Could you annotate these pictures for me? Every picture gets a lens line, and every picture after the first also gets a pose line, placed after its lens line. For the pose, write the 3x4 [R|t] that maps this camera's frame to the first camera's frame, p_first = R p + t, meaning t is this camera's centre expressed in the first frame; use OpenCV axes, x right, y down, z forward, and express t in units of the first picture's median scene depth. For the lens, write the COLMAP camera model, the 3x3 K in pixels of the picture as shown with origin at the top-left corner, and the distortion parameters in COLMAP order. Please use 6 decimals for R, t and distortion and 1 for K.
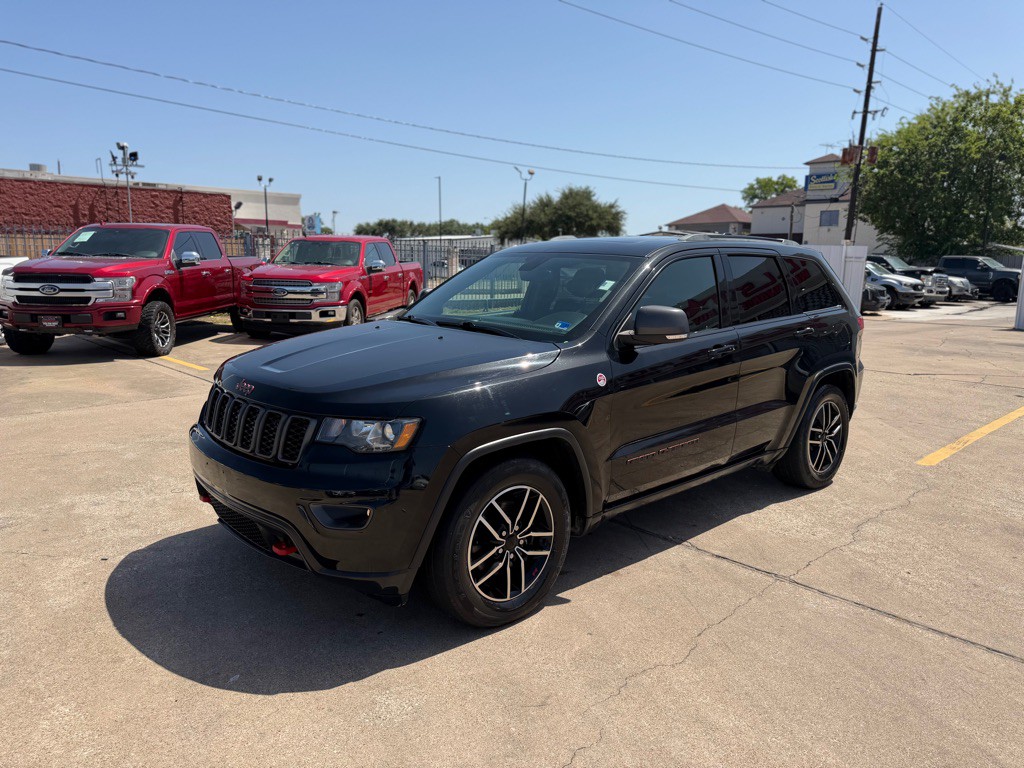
lens RADIAL K [[724.3, 0, 515.8], [0, 724.3, 391.3], [0, 0, 1]] dist [0.040741, -0.048405]
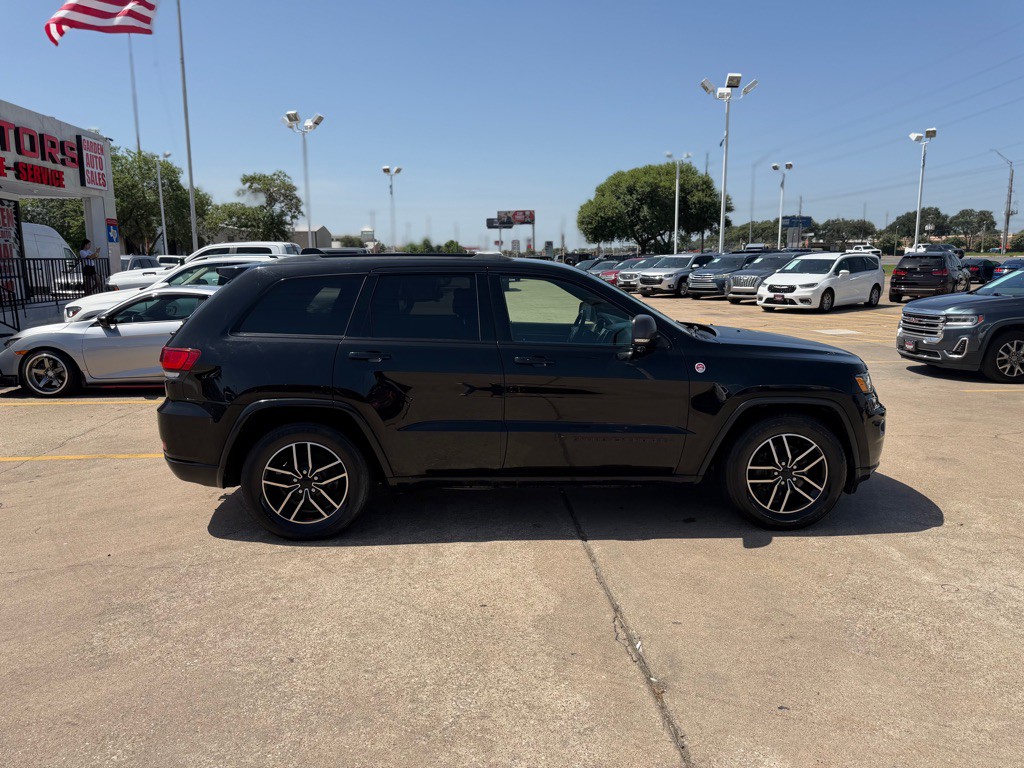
lens RADIAL K [[724.3, 0, 511.1], [0, 724.3, 389.0], [0, 0, 1]] dist [0.040741, -0.048405]
pose [[-0.767287, -0.122637, 0.629469, -0.519993], [0.109681, 0.941988, 0.317220, -0.328516], [-0.631855, 0.312439, -0.709324, 1.626856]]
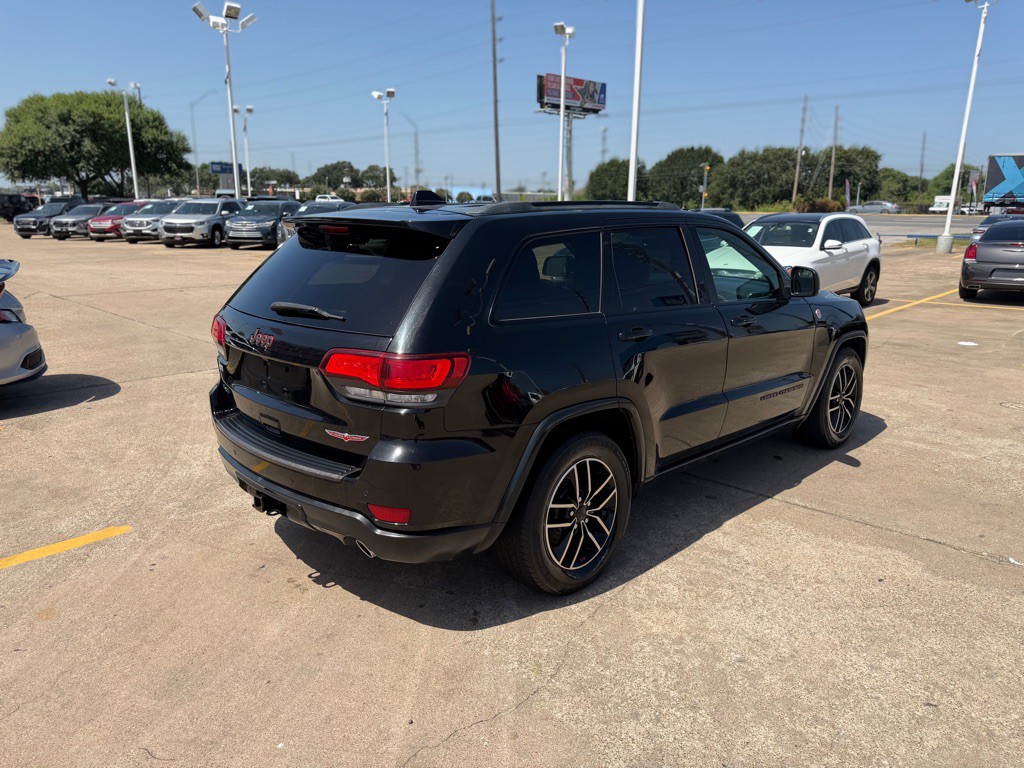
lens RADIAL K [[724.3, 0, 515.2], [0, 724.3, 379.4], [0, 0, 1]] dist [0.040741, -0.048405]
pose [[-0.998523, -0.013934, -0.052523, 0.258549], [-0.033793, 0.916150, 0.399408, -0.337570], [0.042553, 0.400593, -0.915268, 1.734135]]
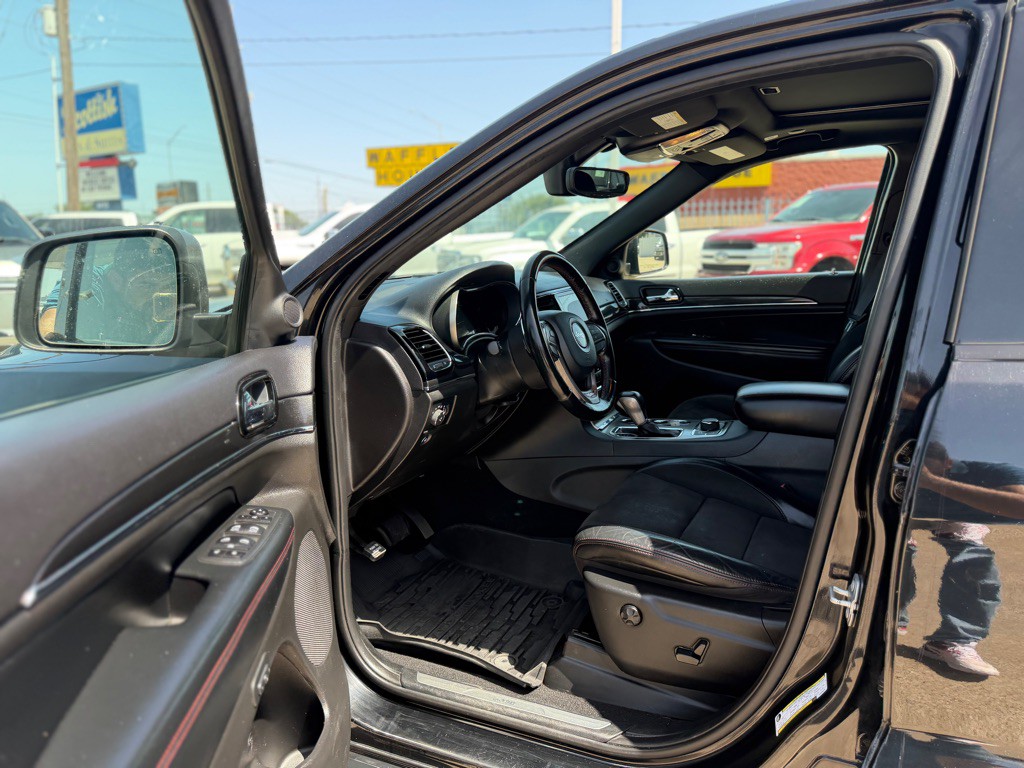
lens RADIAL K [[724.3, 0, 505.6], [0, 724.3, 385.3], [0, 0, 1]] dist [0.040741, -0.048405]
pose [[0.377312, 0.159956, -0.912168, 0.353216], [-0.142496, 0.983268, 0.113482, -0.067424], [0.915058, 0.087162, 0.393792, 0.641584]]
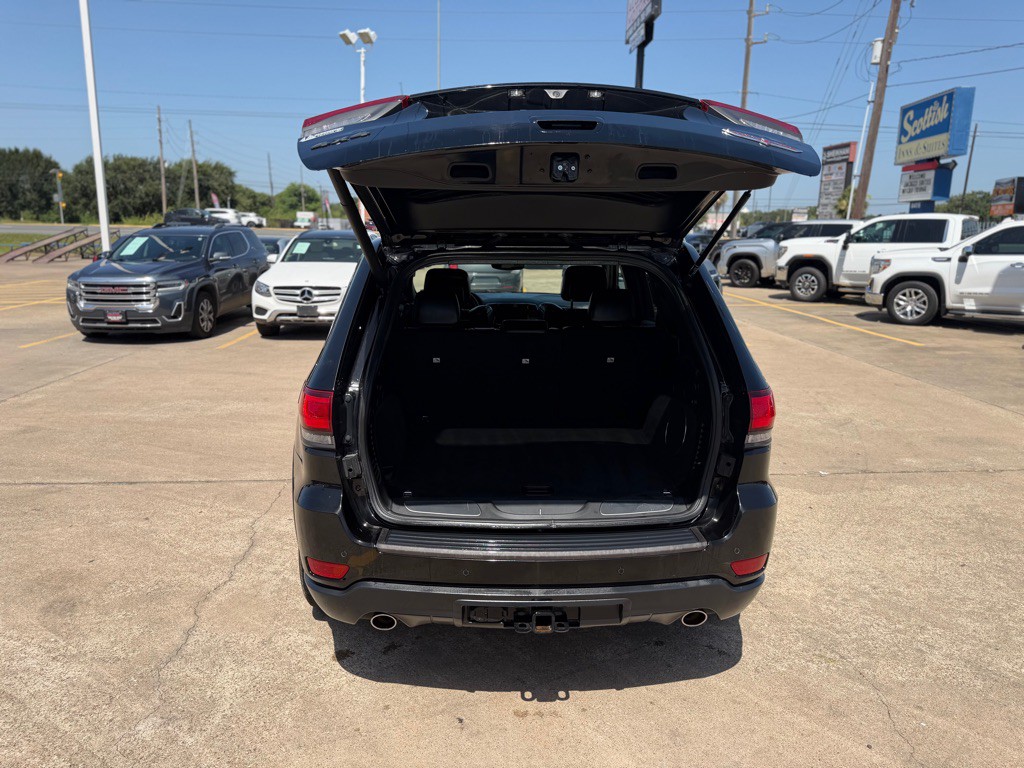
lens RADIAL K [[724.3, 0, 505.6], [0, 724.3, 383.4], [0, 0, 1]] dist [0.040741, -0.048405]
pose [[-0.650302, 0.131528, -0.748203, 0.765102], [-0.162001, 0.938233, 0.305737, -0.273499], [0.742201, 0.320031, -0.588827, 1.423165]]
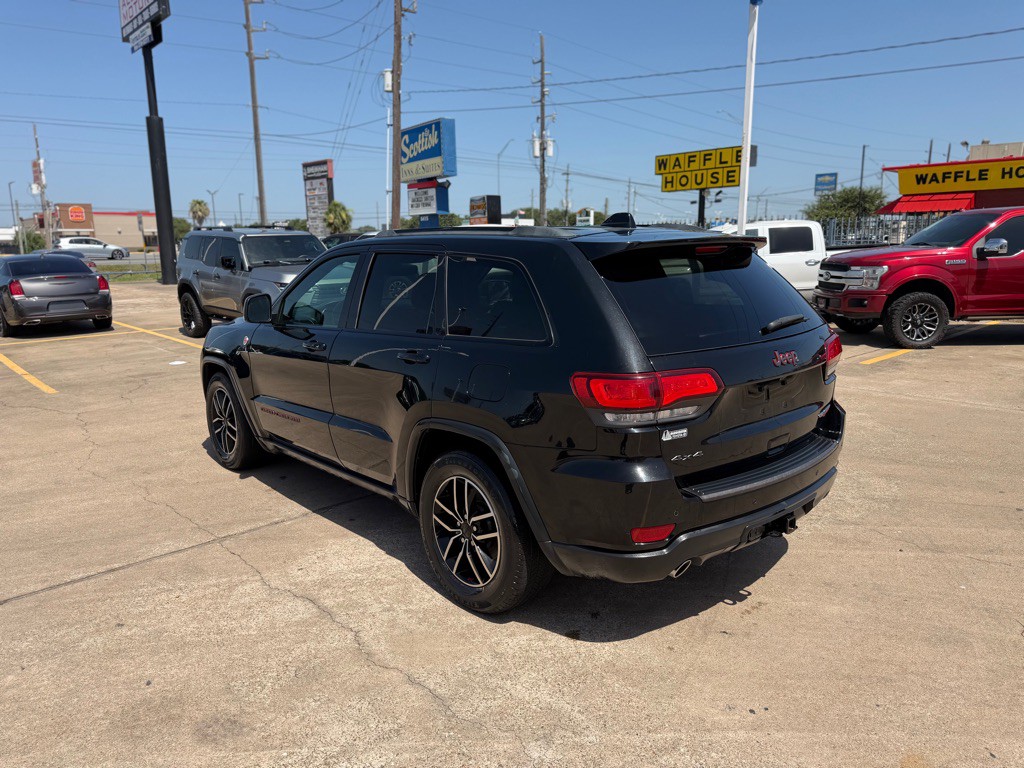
lens RADIAL K [[724.3, 0, 506.1], [0, 724.3, 387.9], [0, 0, 1]] dist [0.040741, -0.048405]
pose [[-0.033767, 0.180335, -0.983026, 0.995930], [-0.164002, 0.969254, 0.183442, -0.177921], [0.985882, 0.167413, -0.003153, 0.982691]]
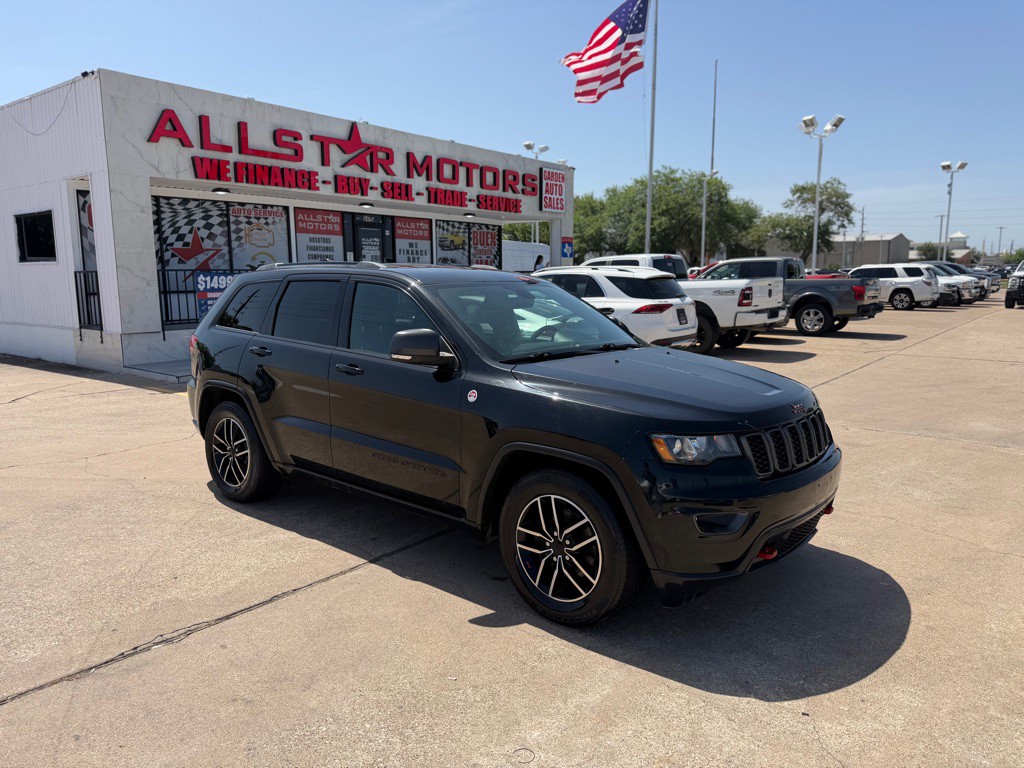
lens RADIAL K [[724.3, 0, 506.7], [0, 724.3, 388.2], [0, 0, 1]] dist [0.040741, -0.048405]
pose [[-0.120532, -0.168161, 0.978363, -0.847655], [0.180665, 0.965374, 0.188186, -0.197426], [-0.976131, 0.199438, -0.085978, 0.919458]]
